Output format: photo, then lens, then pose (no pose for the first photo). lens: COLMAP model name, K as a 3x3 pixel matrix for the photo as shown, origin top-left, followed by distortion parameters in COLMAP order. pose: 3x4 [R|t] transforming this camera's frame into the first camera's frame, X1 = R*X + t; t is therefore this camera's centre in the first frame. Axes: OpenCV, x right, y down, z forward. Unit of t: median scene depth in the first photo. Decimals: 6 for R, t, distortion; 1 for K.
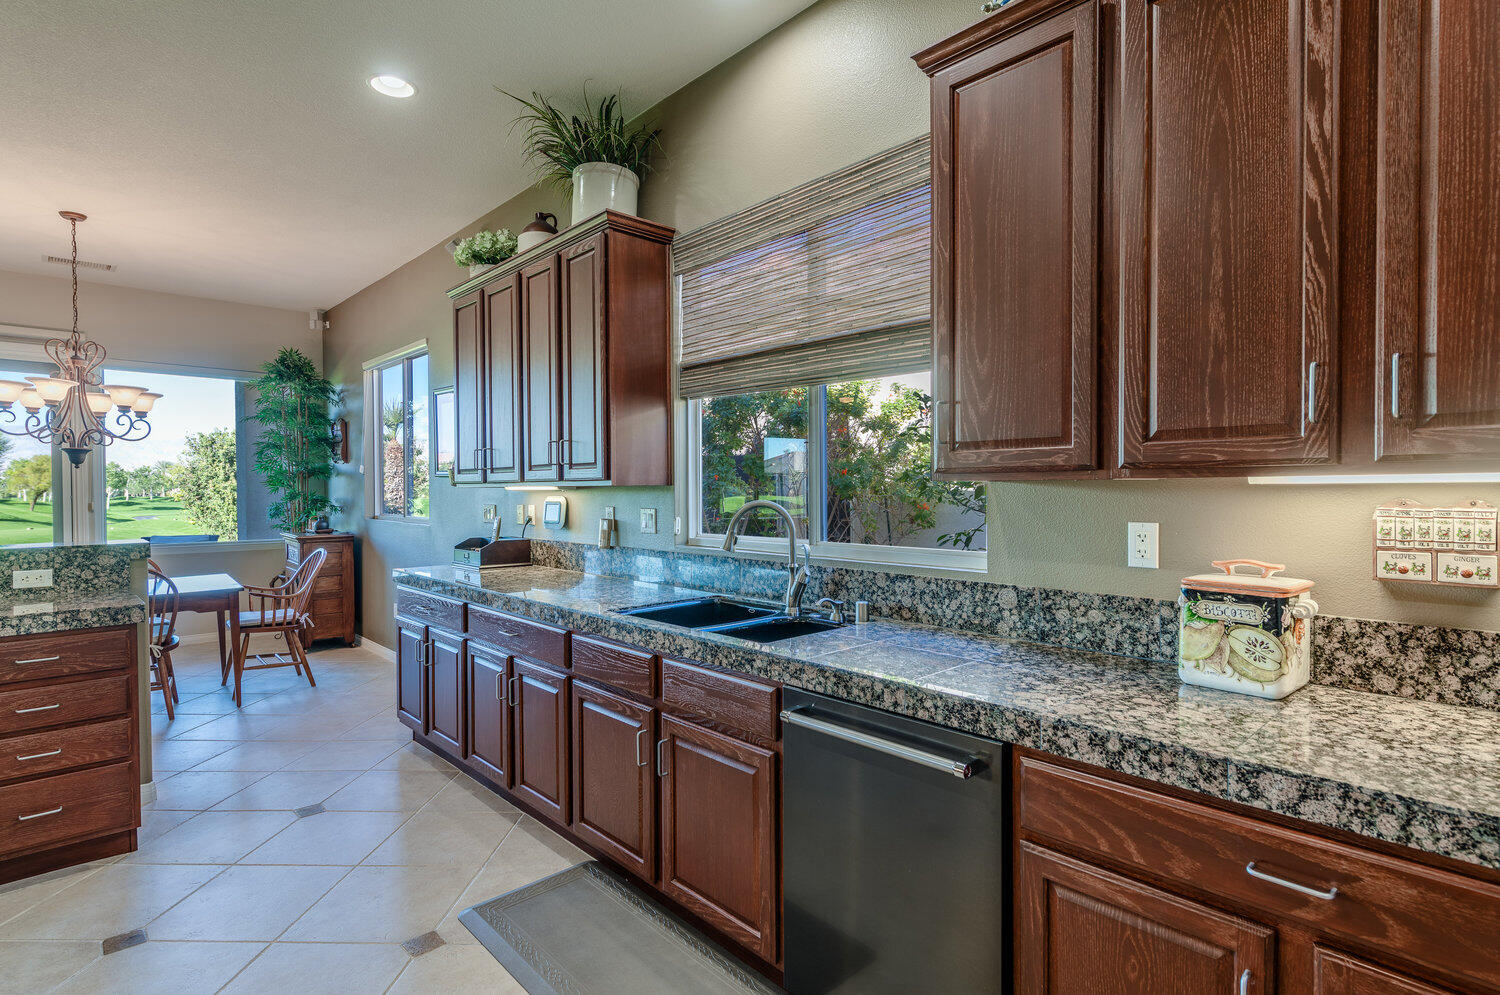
lens RADIAL K [[750.7, 0, 747.9], [0, 750.7, 493.9], [0, 0, 1]] dist [0.014430, -0.000584]
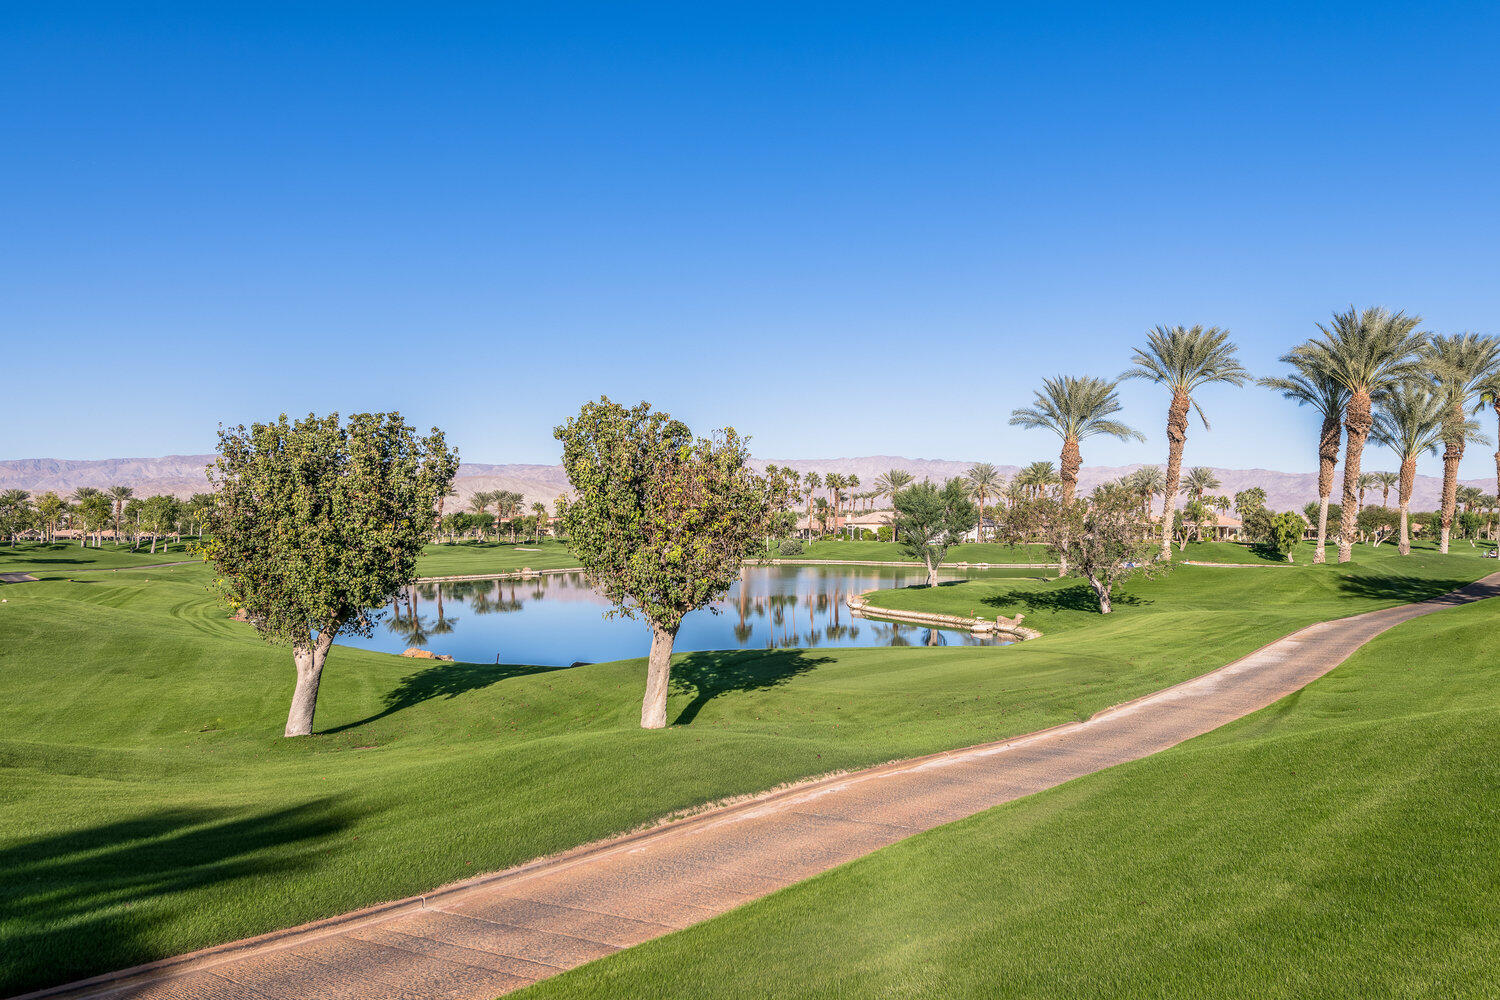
lens RADIAL K [[1072.9, 0, 790.3], [0, 1072.9, 532.8], [0, 0, 1]] dist [0.029753, -0.025703]
pose [[0.999622, 0.004220, -0.027164, -1.919858], [-0.004404, 0.999968, -0.006715, -0.034723], [0.027135, 0.006832, 0.999608, 1.649365]]
